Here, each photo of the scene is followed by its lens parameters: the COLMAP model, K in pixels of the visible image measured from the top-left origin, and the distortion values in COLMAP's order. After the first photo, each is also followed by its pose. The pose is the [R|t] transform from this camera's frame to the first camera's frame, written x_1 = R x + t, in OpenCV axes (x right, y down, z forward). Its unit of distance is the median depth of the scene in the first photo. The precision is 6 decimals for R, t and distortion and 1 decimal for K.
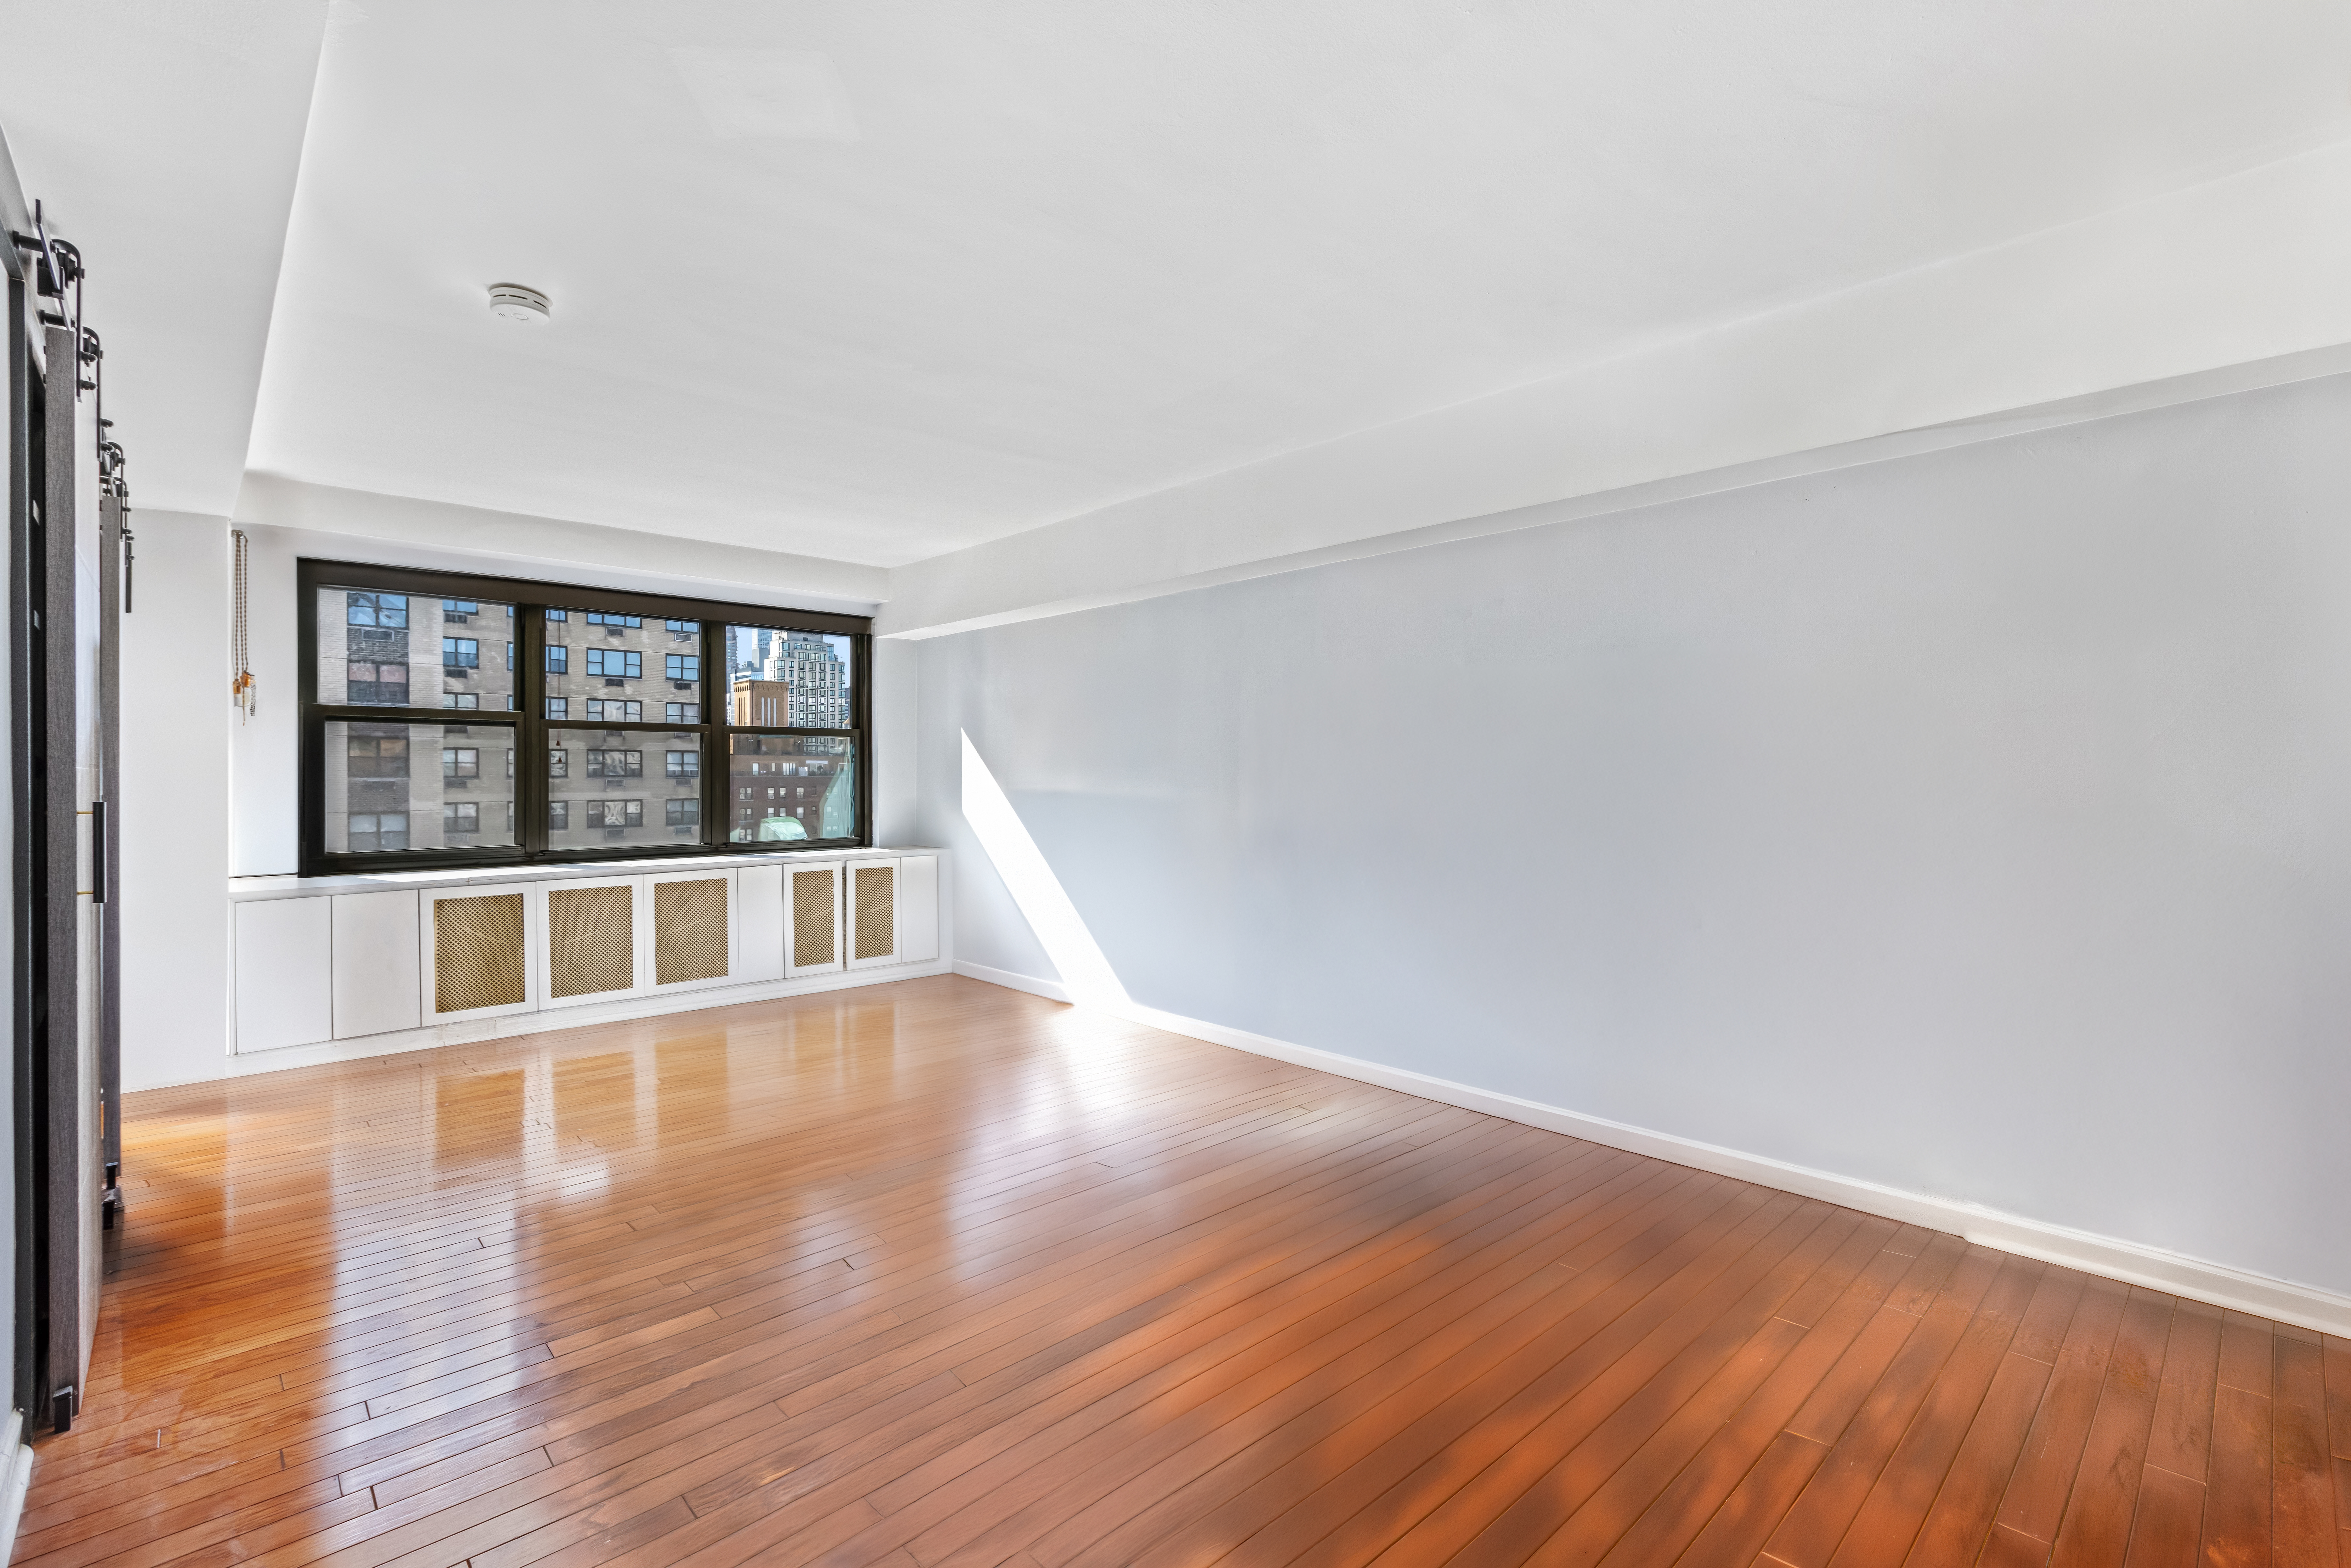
lens RADIAL K [[1052.3, 0, 1177.1], [0, 1052.3, 772.9], [0, 0, 1]] dist [0.002511, 0.000171]
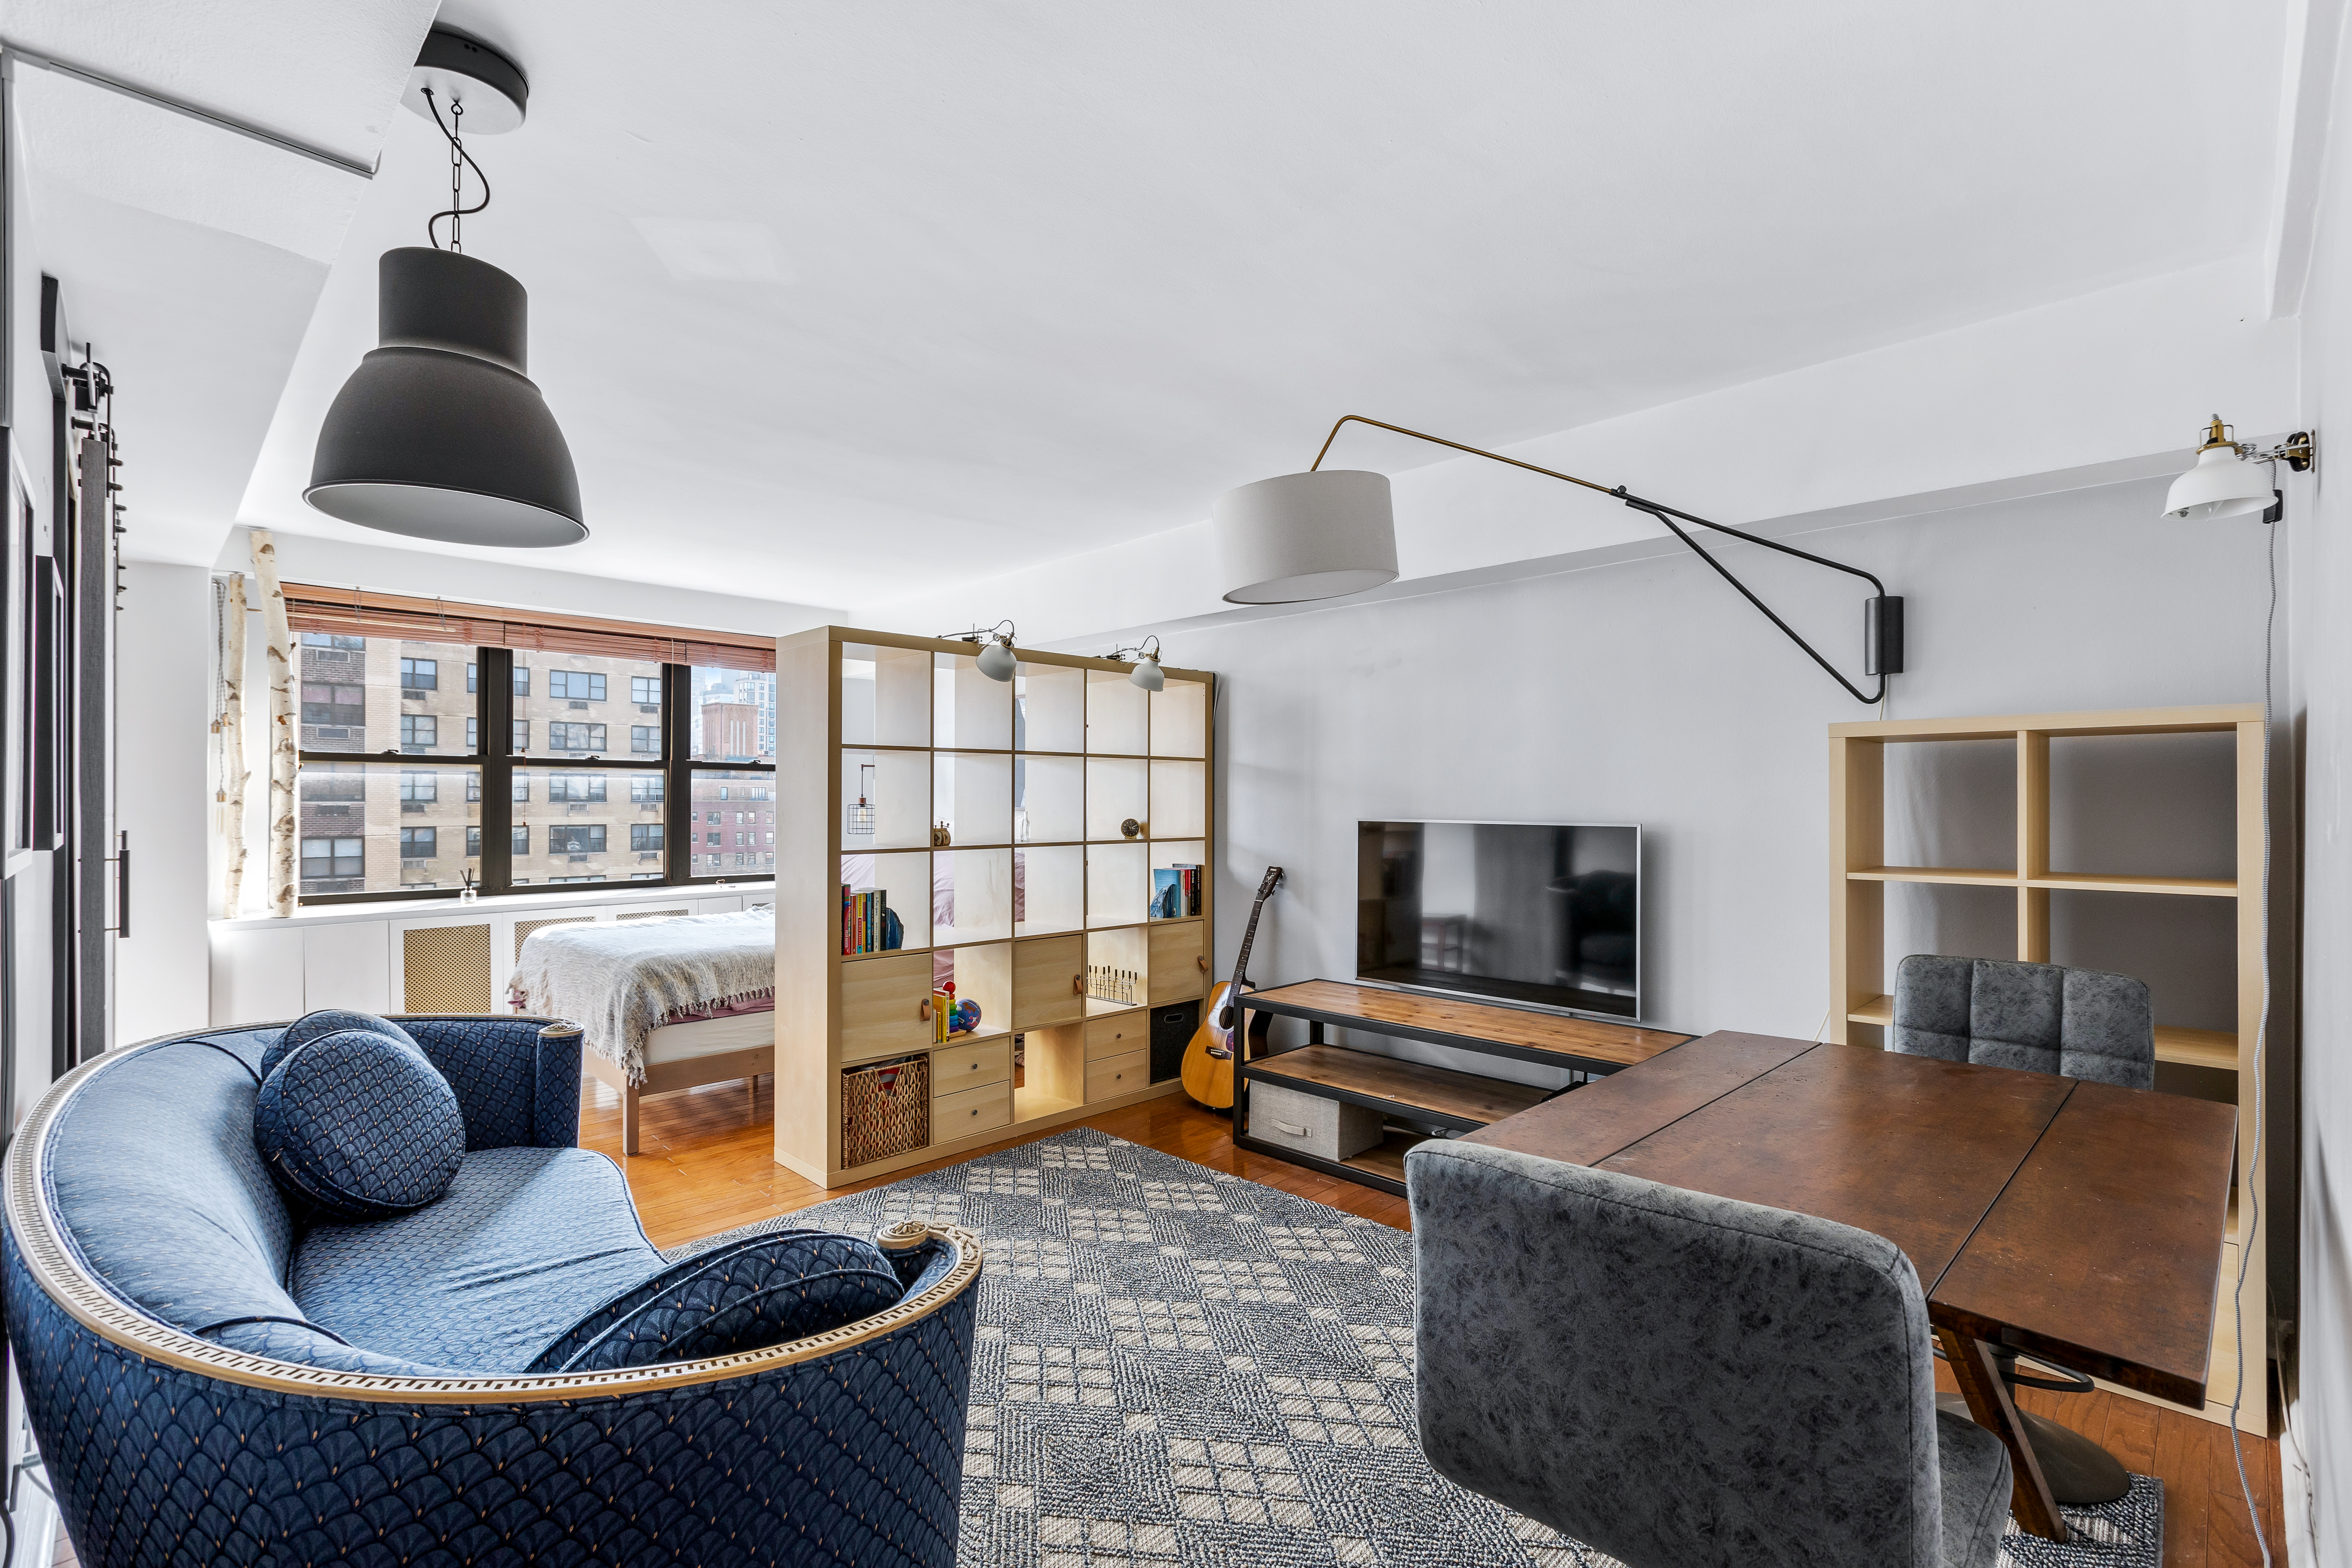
lens RADIAL K [[1062.4, 0, 1185.8], [0, 1062.4, 795.8], [0, 0, 1]] dist [0.001765, -0.000112]
pose [[0.999566, 0.004698, 0.029071, 0.005849], [-0.004619, 0.999985, -0.002792, -0.001906], [-0.029083, 0.002657, 0.999573, -0.011215]]
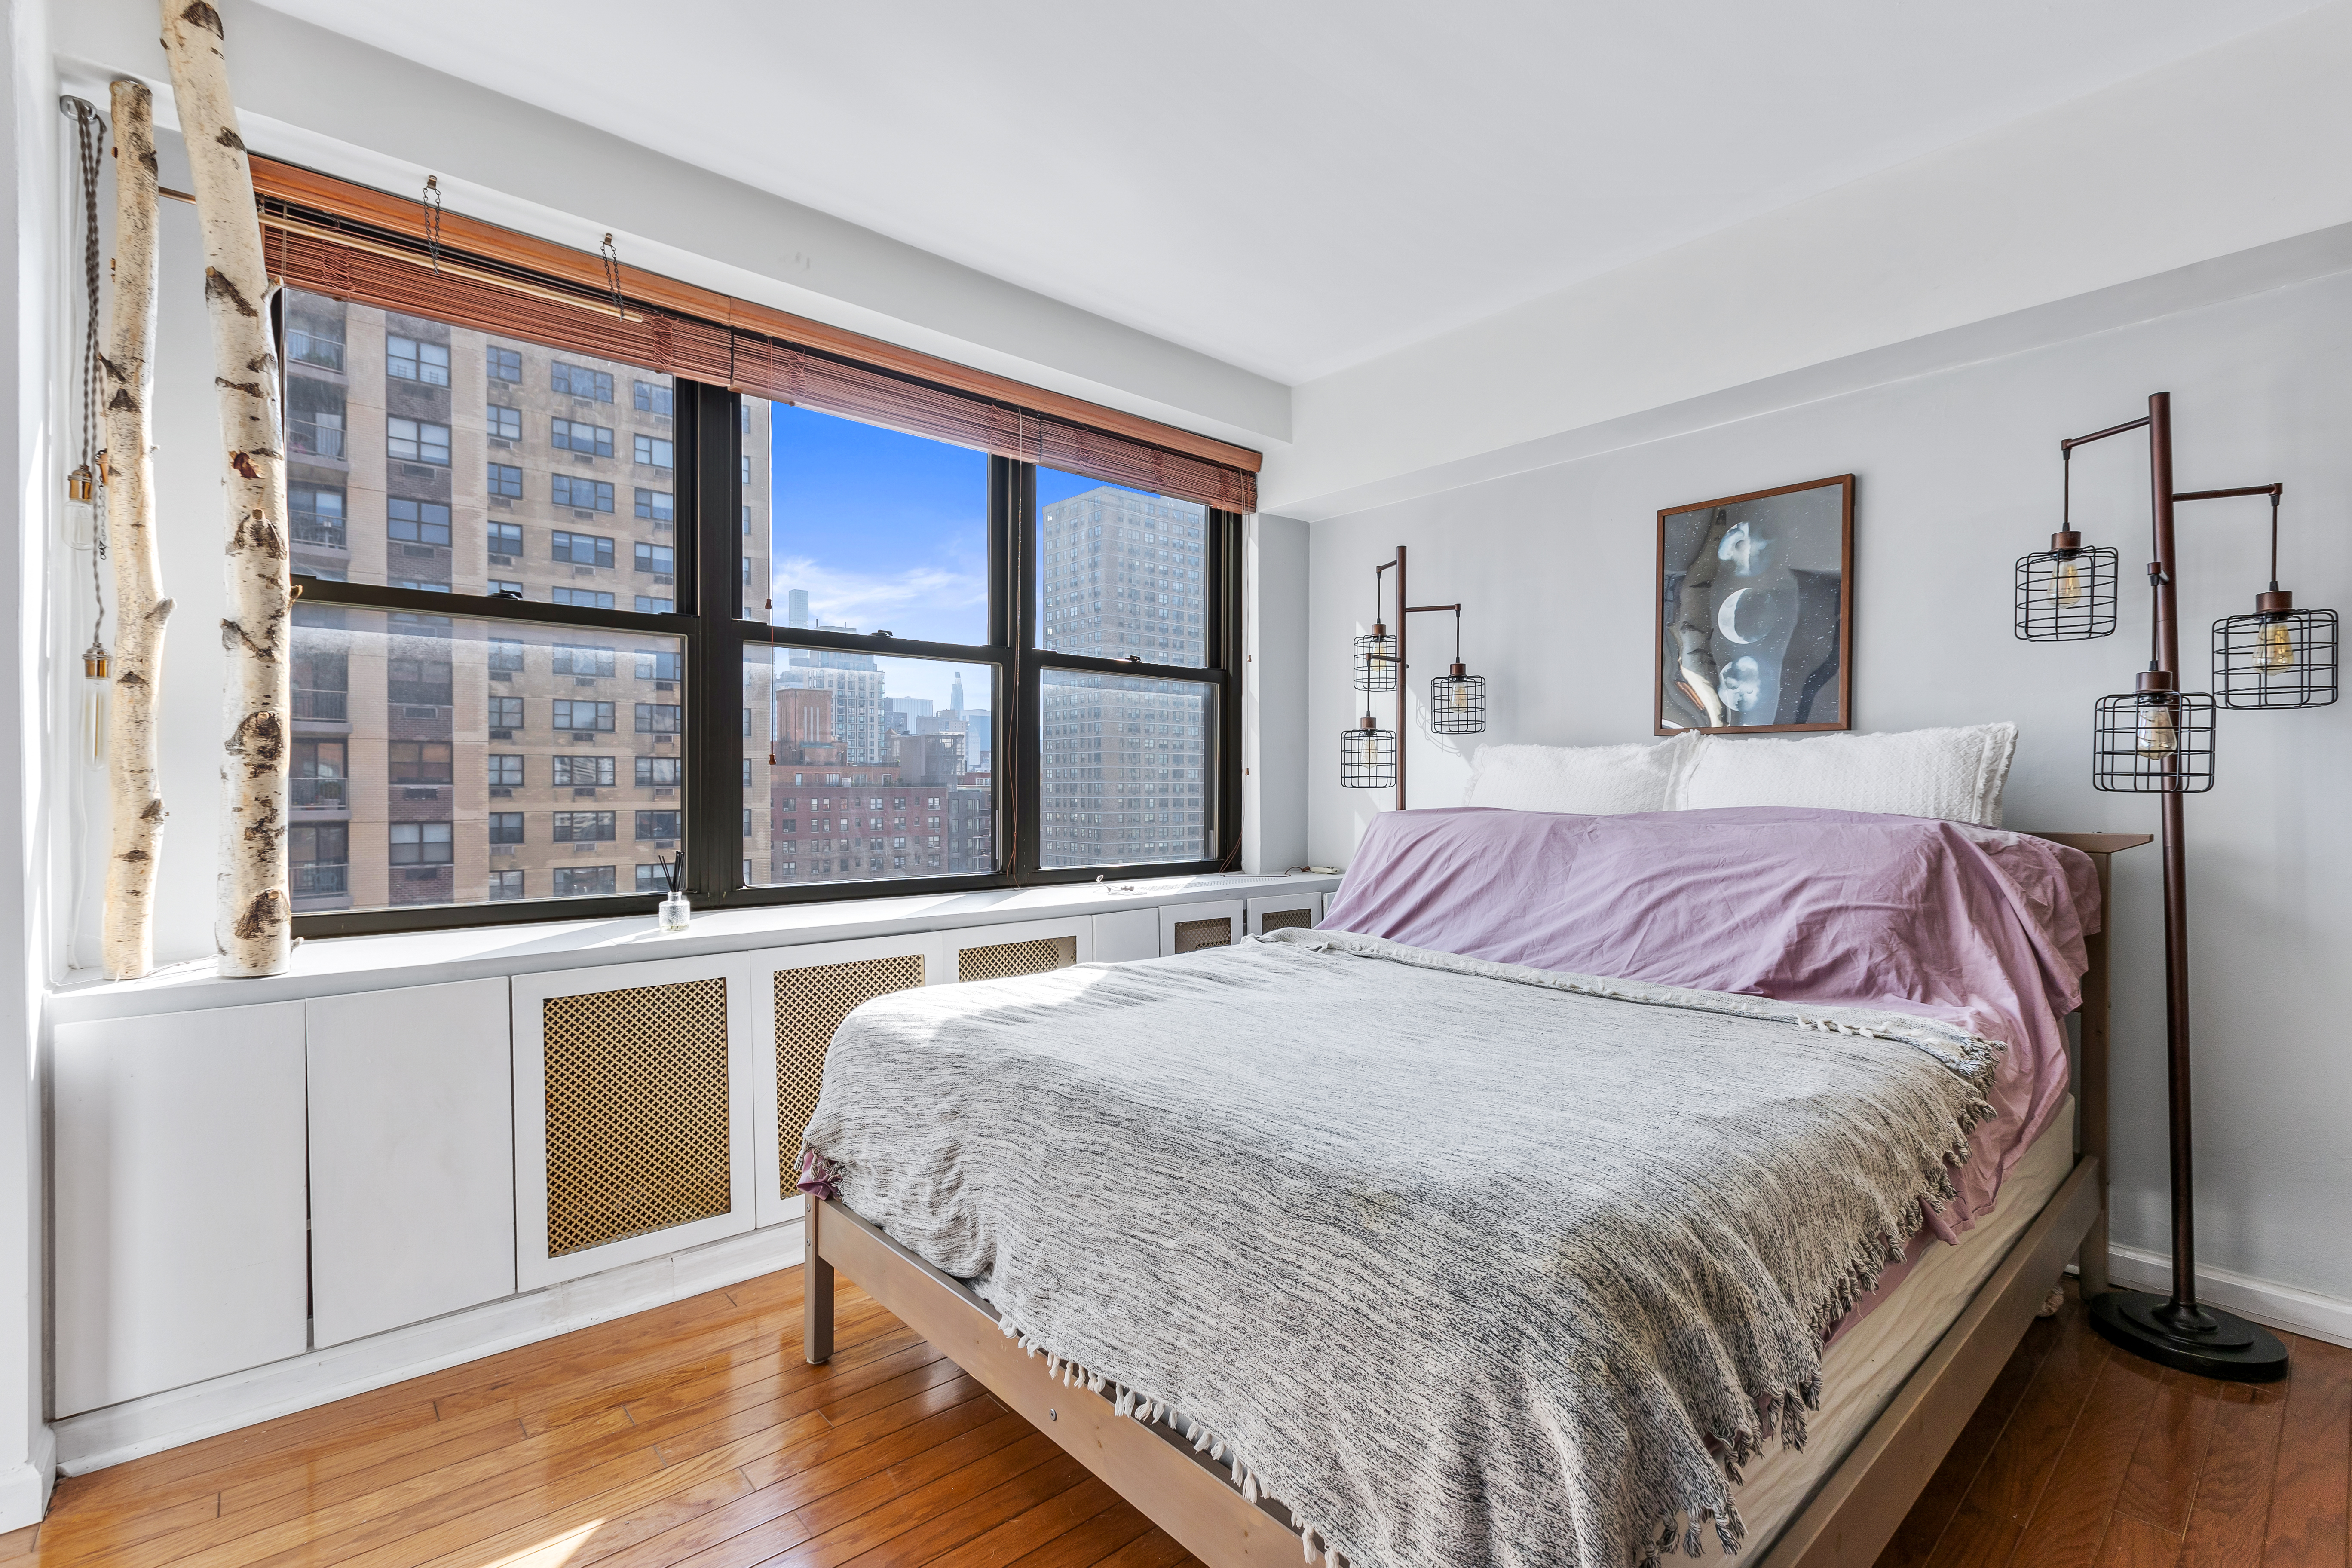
lens RADIAL K [[1062.4, 0, 1175.7], [0, 1062.4, 791.9], [0, 0, 1]] dist [0.001765, -0.000112]
pose [[0.999505, 0.001670, -0.031412, -0.060247], [-0.001491, 0.999983, 0.005695, 0.004511], [0.031421, -0.005645, 0.999490, 0.079817]]
